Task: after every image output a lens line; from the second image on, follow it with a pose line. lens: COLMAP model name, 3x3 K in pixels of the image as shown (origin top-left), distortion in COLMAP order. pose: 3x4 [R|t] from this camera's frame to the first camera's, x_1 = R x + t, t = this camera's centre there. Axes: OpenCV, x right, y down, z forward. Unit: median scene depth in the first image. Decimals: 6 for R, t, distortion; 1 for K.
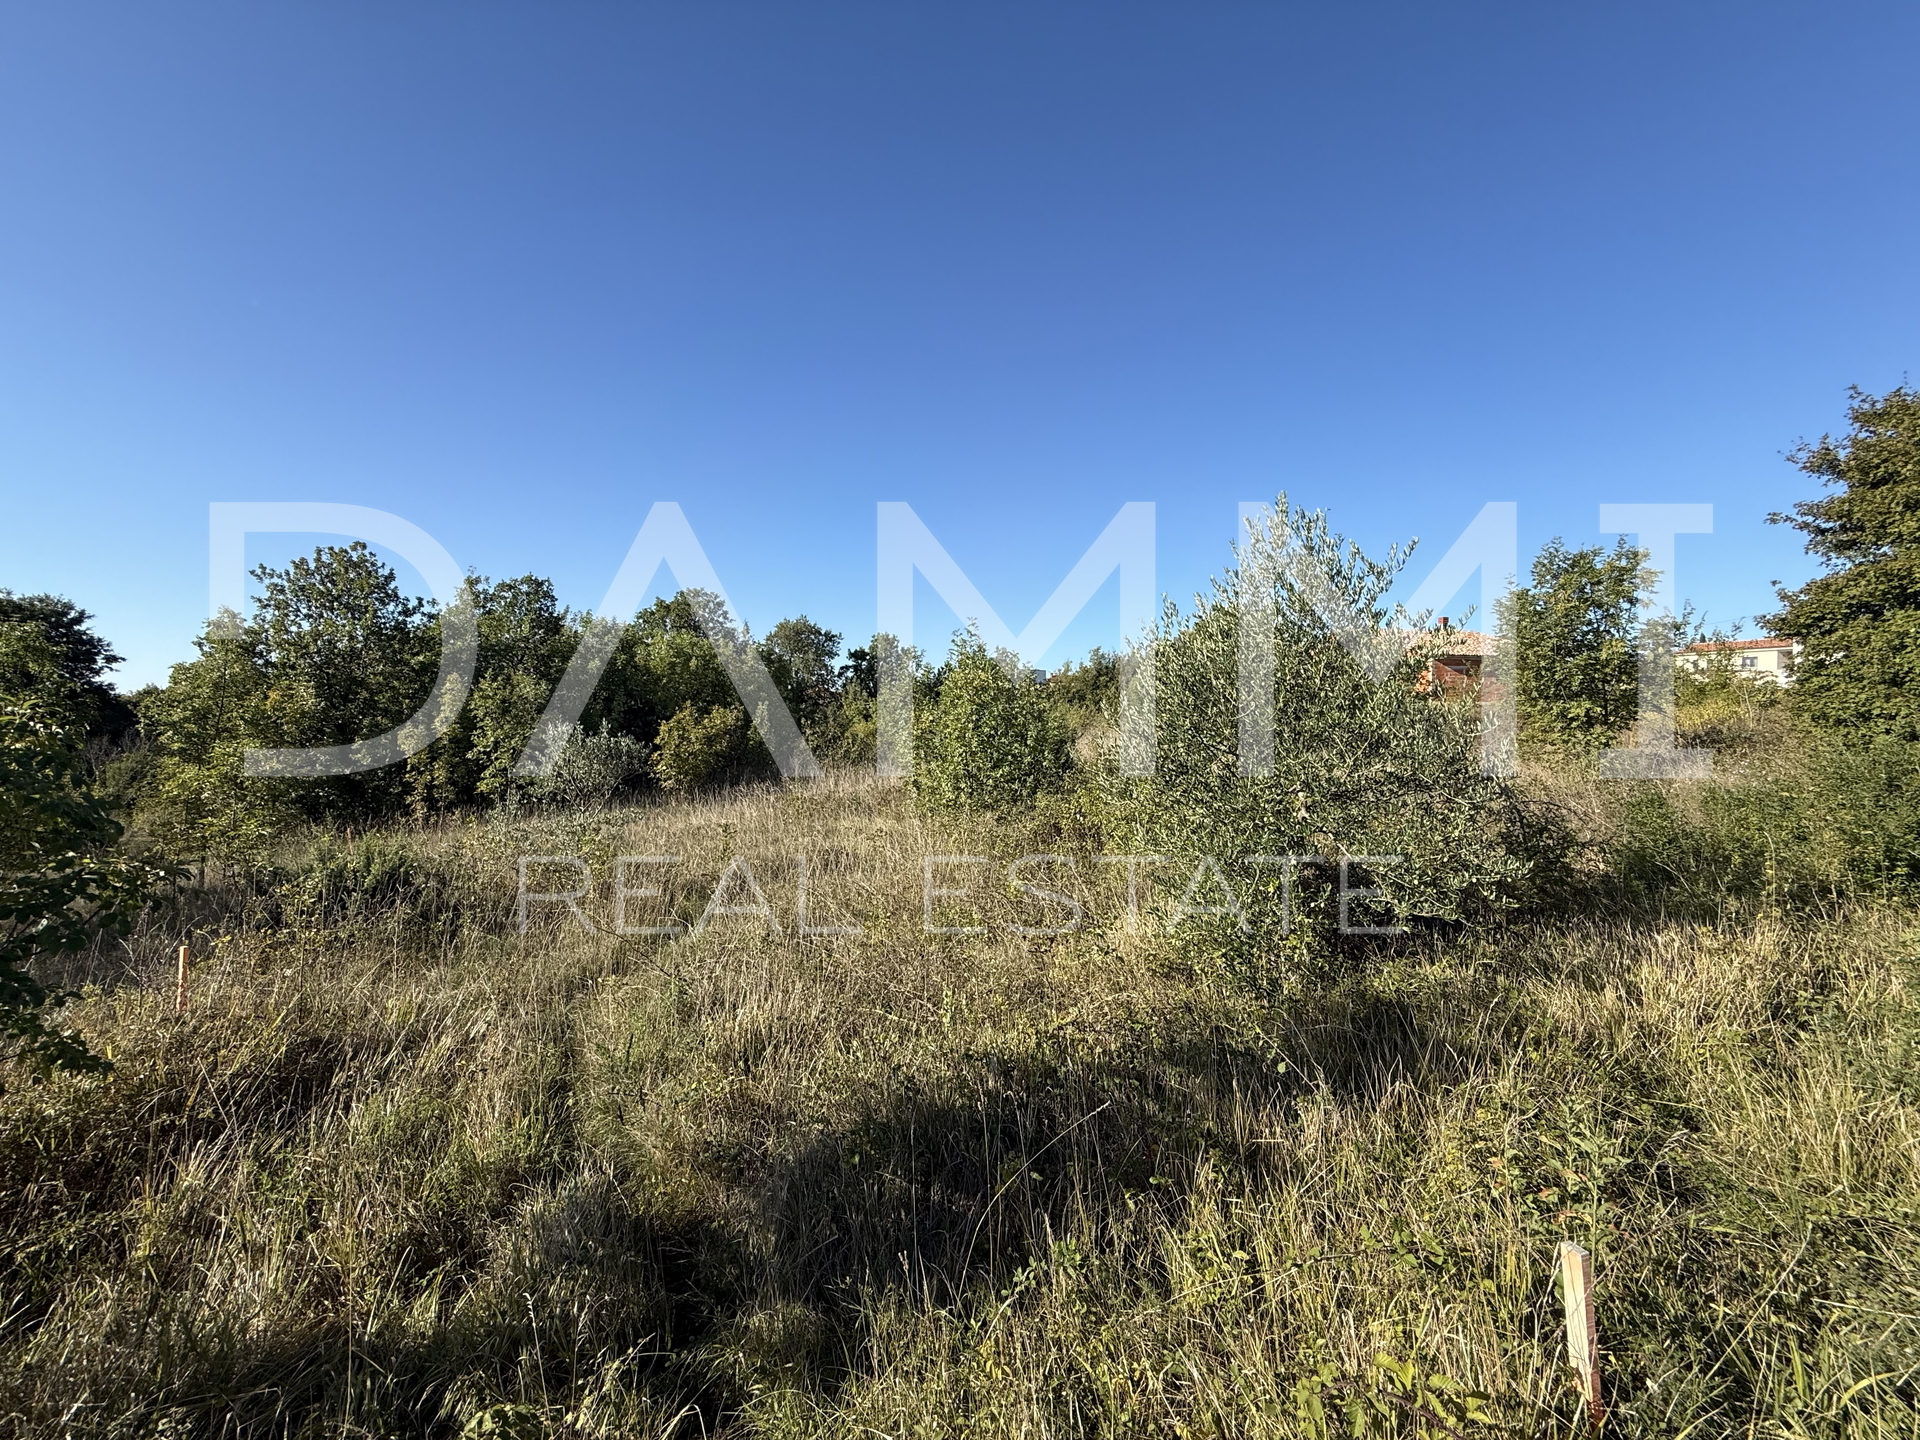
lens RADIAL K [[773.1, 0, 961.4], [0, 773.1, 718.5], [0, 0, 1]] dist [0.001464, -0.000073]
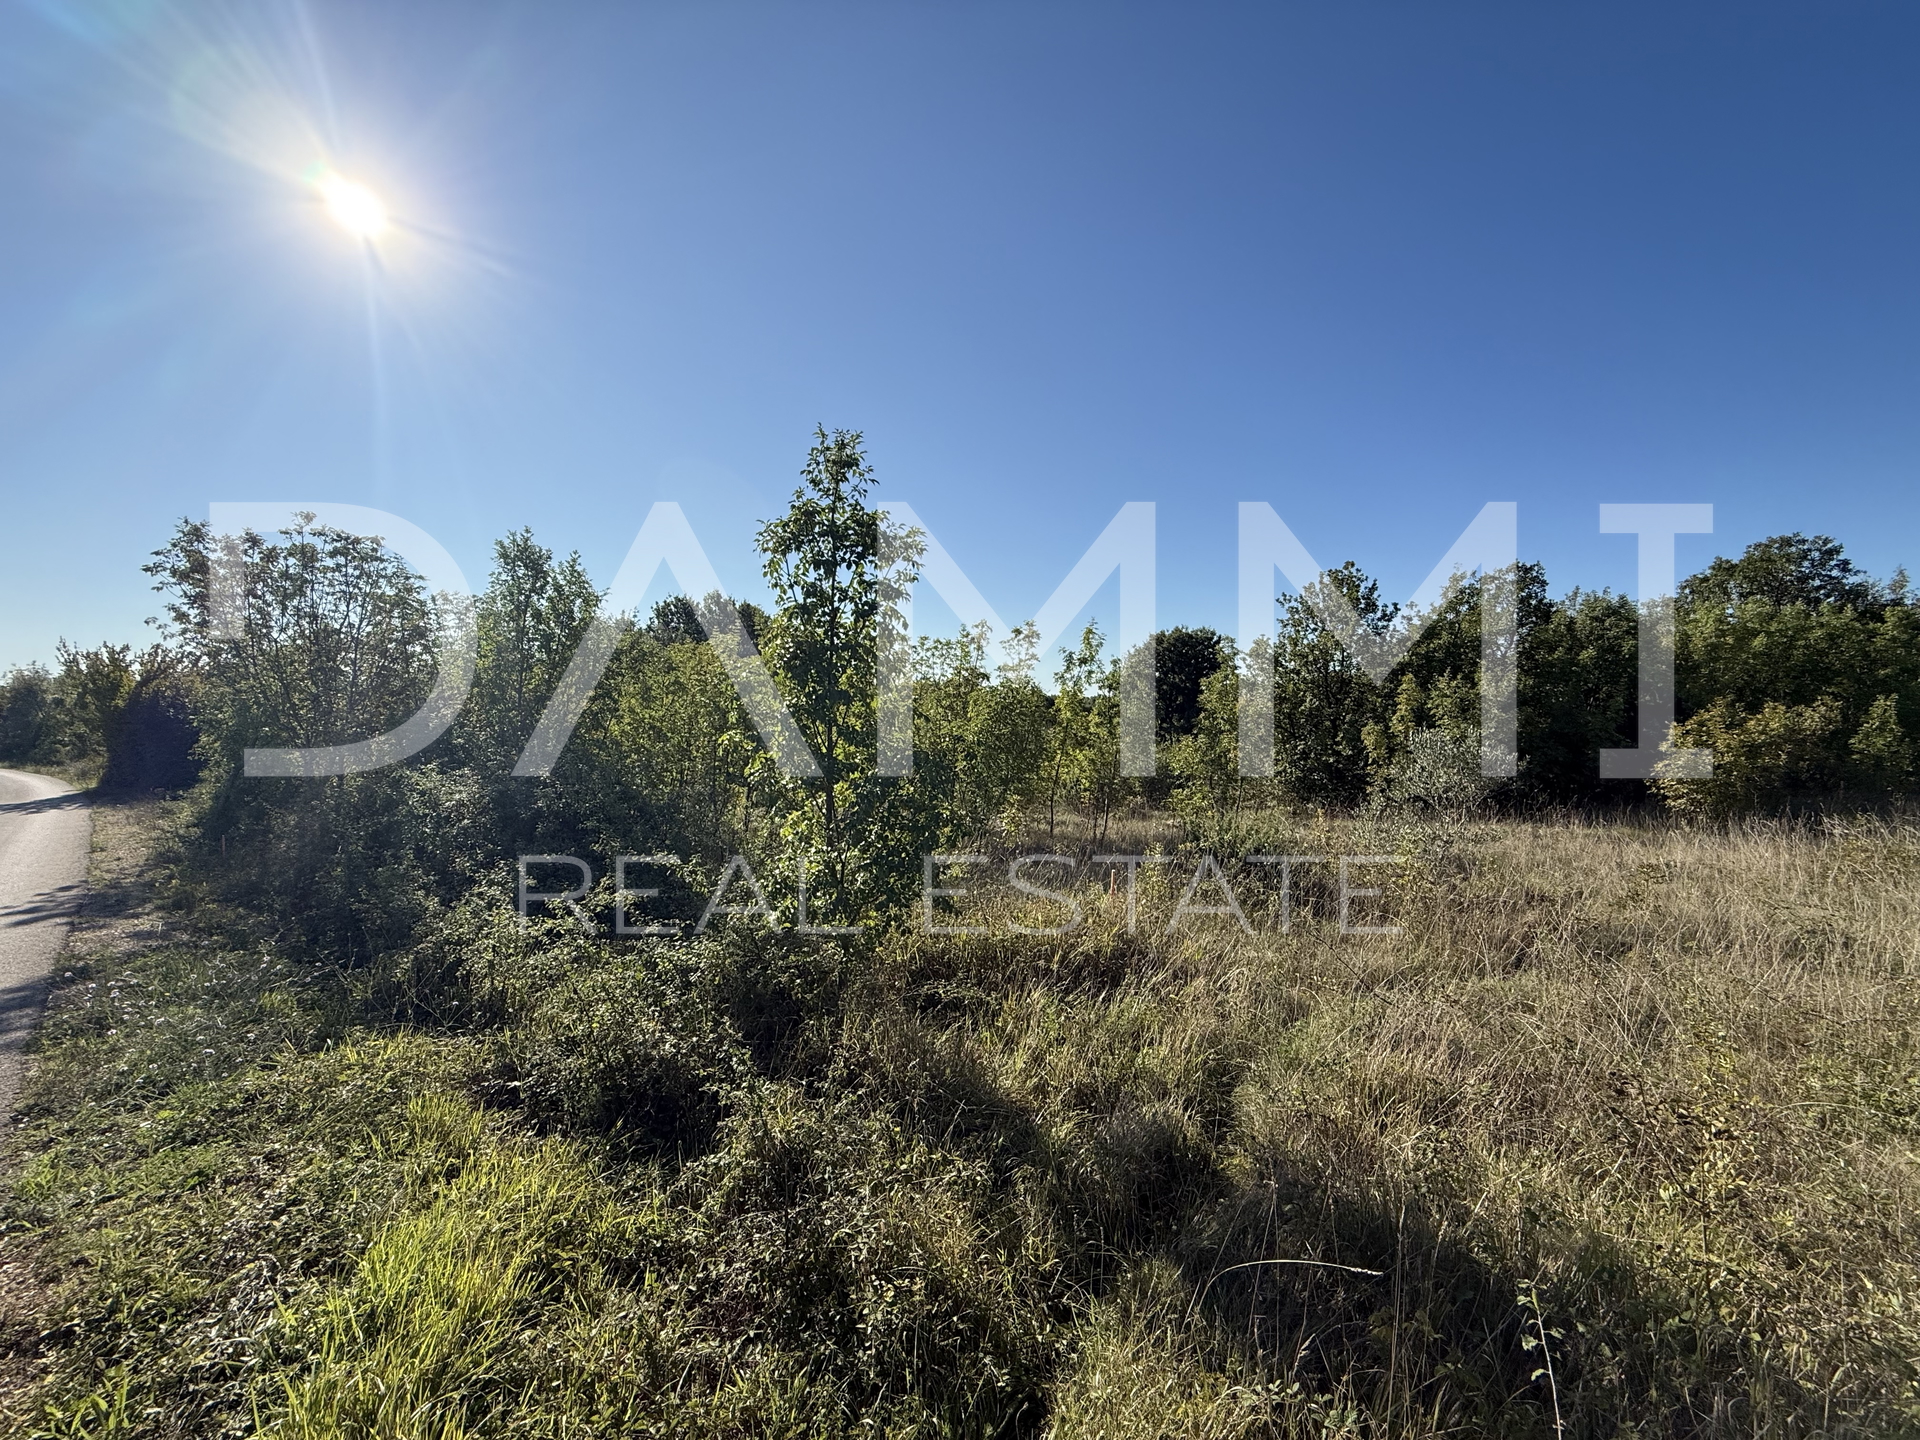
lens RADIAL K [[773.1, 0, 953.0], [0, 773.1, 715.7], [0, 0, 1]] dist [0.001464, -0.000073]
pose [[0.330947, 0.010324, -0.943593, 0.108656], [-0.007900, 0.999935, 0.008170, -0.003716], [0.943616, 0.004750, 0.331008, 0.065332]]
